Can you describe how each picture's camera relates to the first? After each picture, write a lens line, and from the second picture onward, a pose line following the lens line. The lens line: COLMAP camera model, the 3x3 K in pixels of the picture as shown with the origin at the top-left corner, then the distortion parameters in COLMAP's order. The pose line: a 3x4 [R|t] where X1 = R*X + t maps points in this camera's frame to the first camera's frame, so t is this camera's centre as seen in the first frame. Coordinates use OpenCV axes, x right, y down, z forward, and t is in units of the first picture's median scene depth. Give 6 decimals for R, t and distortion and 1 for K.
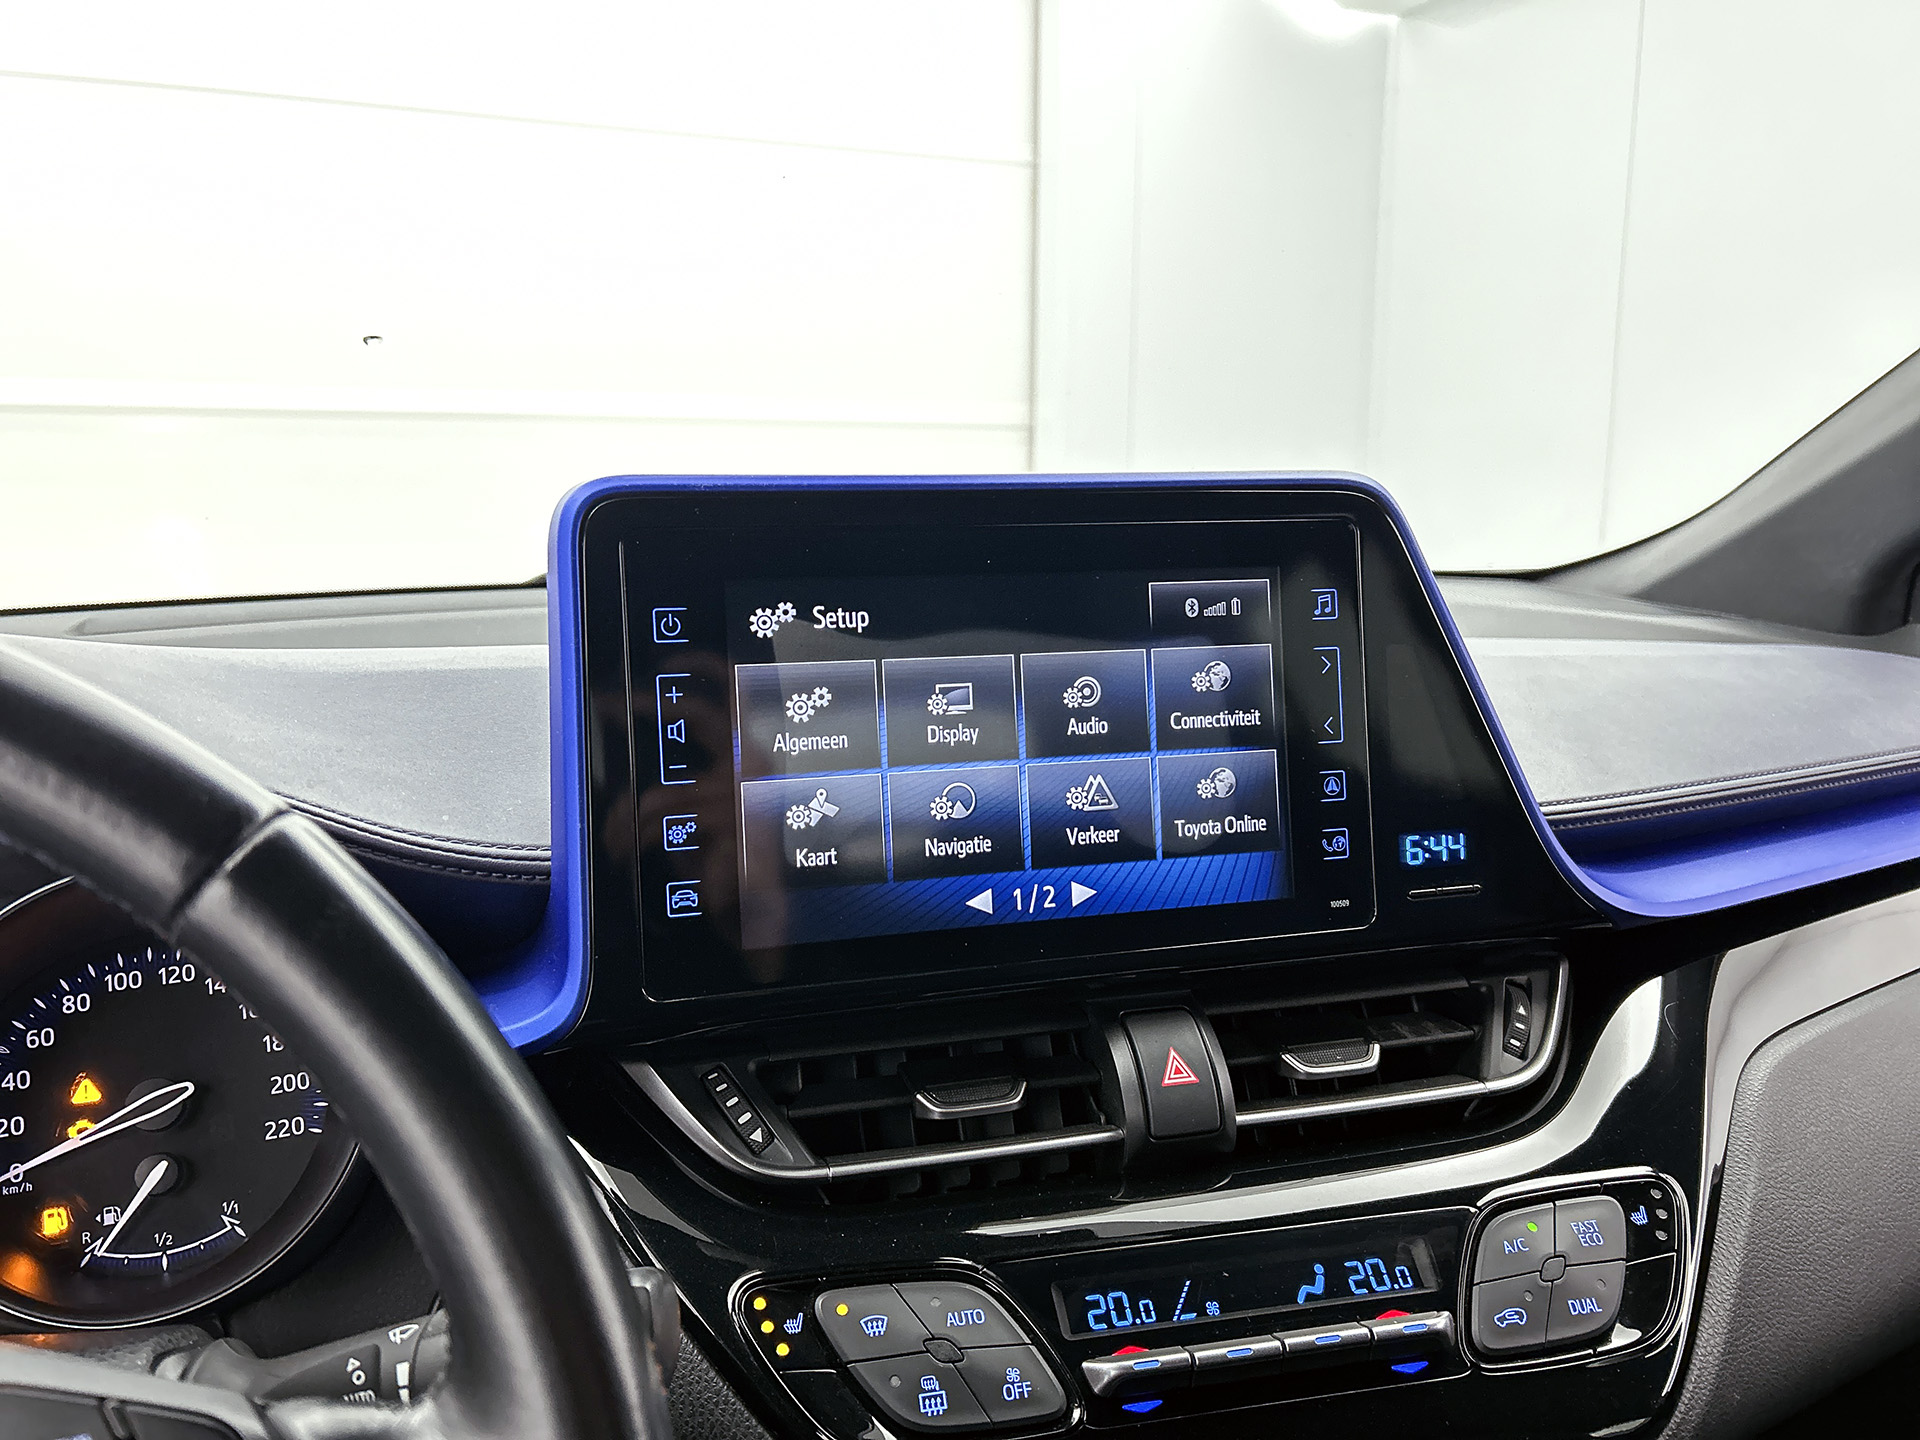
lens RADIAL K [[1480.2, 0, 957.6], [0, 1480.2, 701.8], [0, 0, 1]] dist [0.042358, -0.063950]
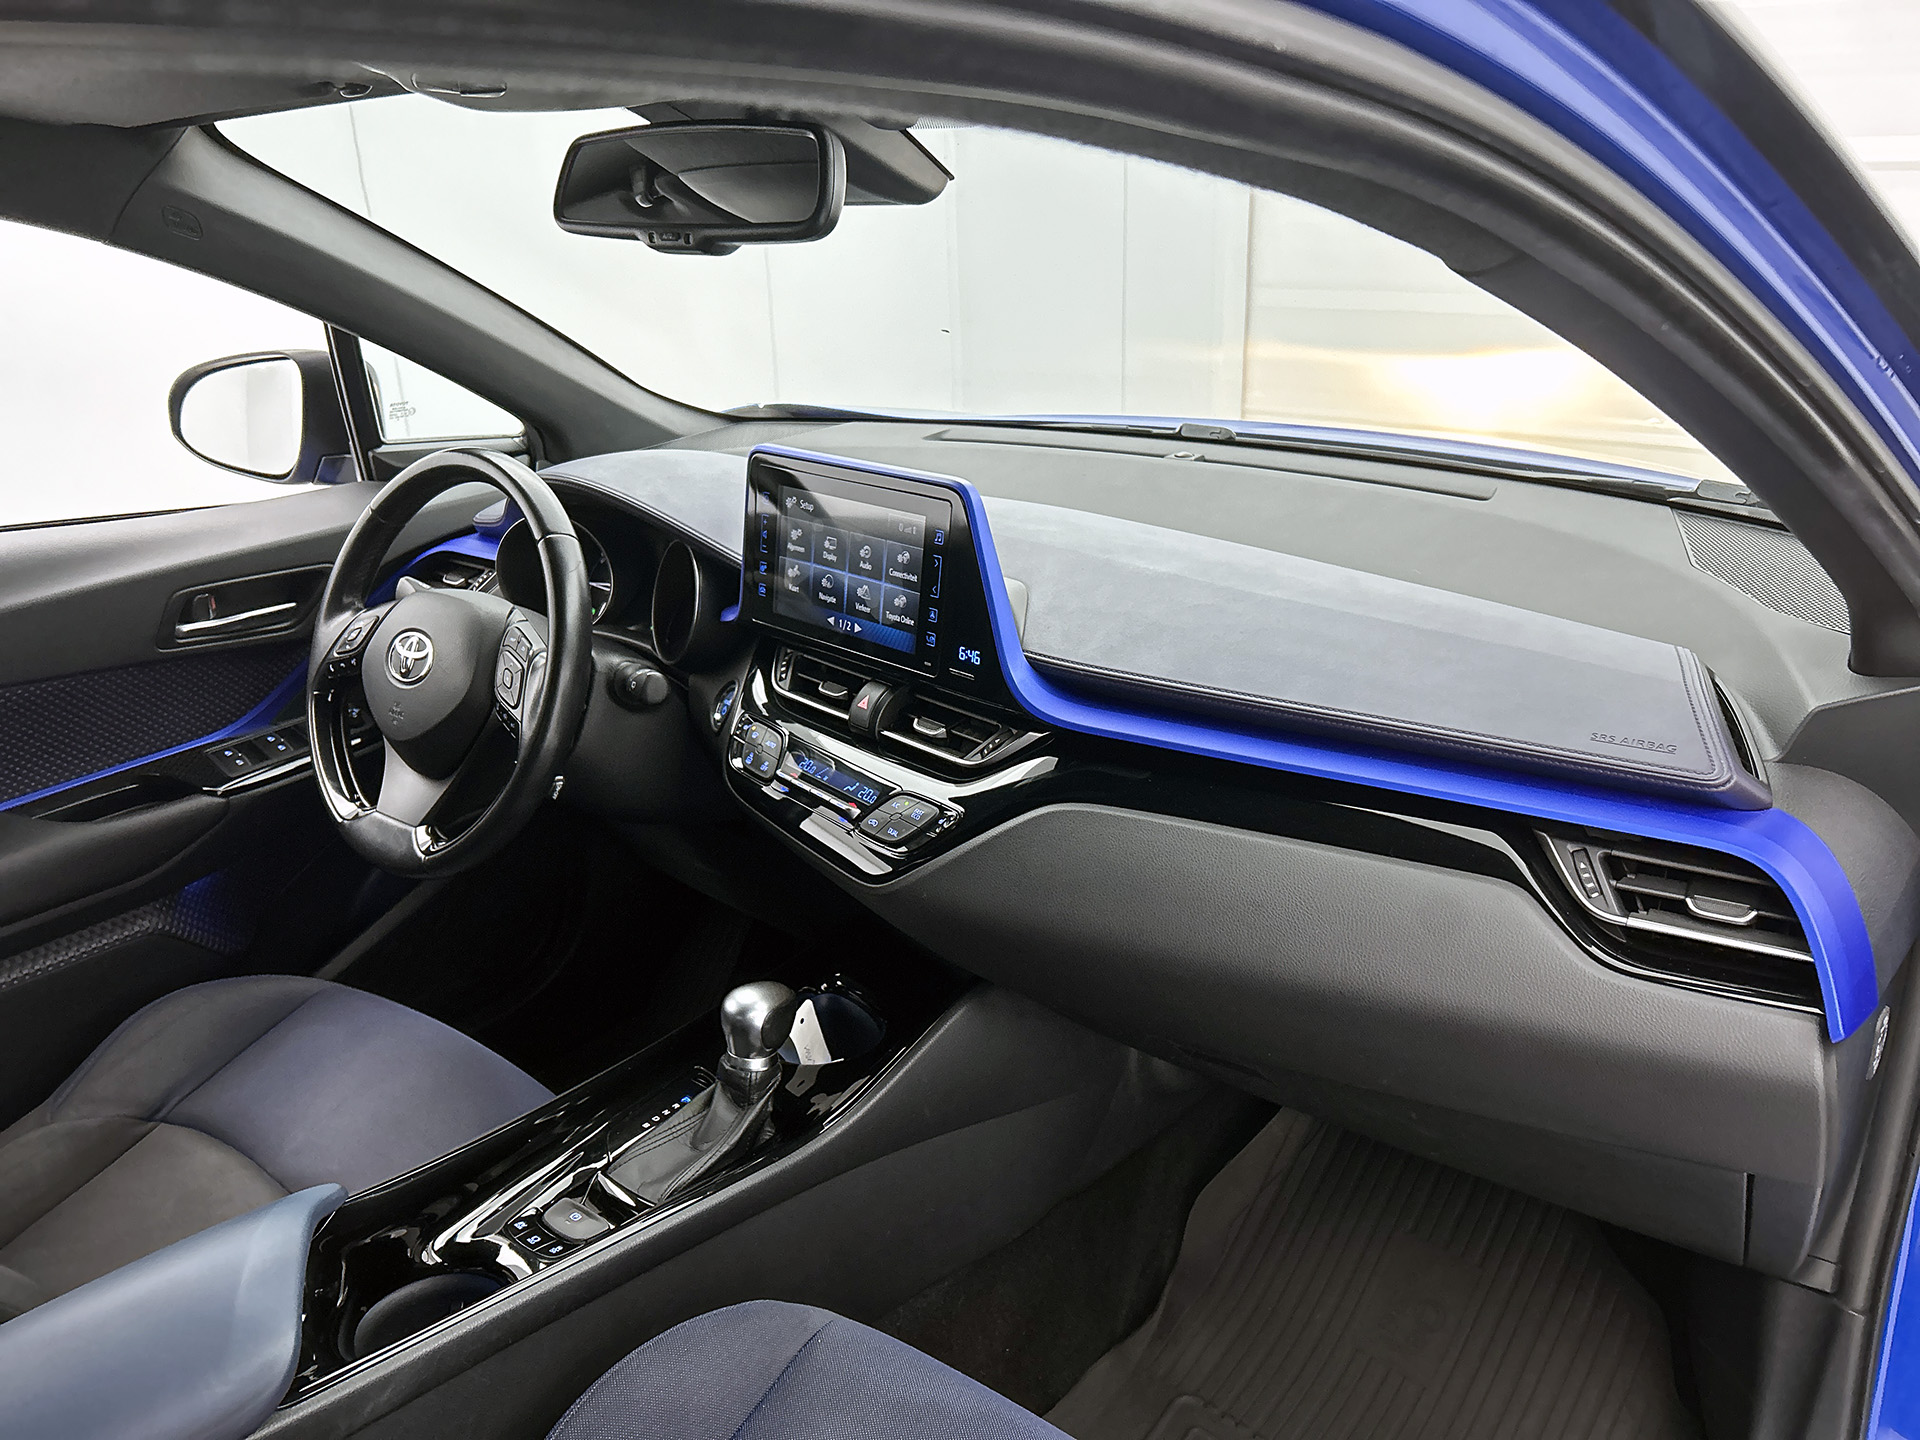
lens RADIAL K [[1432.1, 0, 967.8], [0, 1432.1, 737.9], [0, 0, 1]] dist [0.055297, -0.017848]
pose [[0.468667, 0.322589, -0.822367, 2.347201], [-0.112385, 0.945147, 0.306704, -0.490196], [0.876197, -0.051320, 0.479213, -0.046560]]
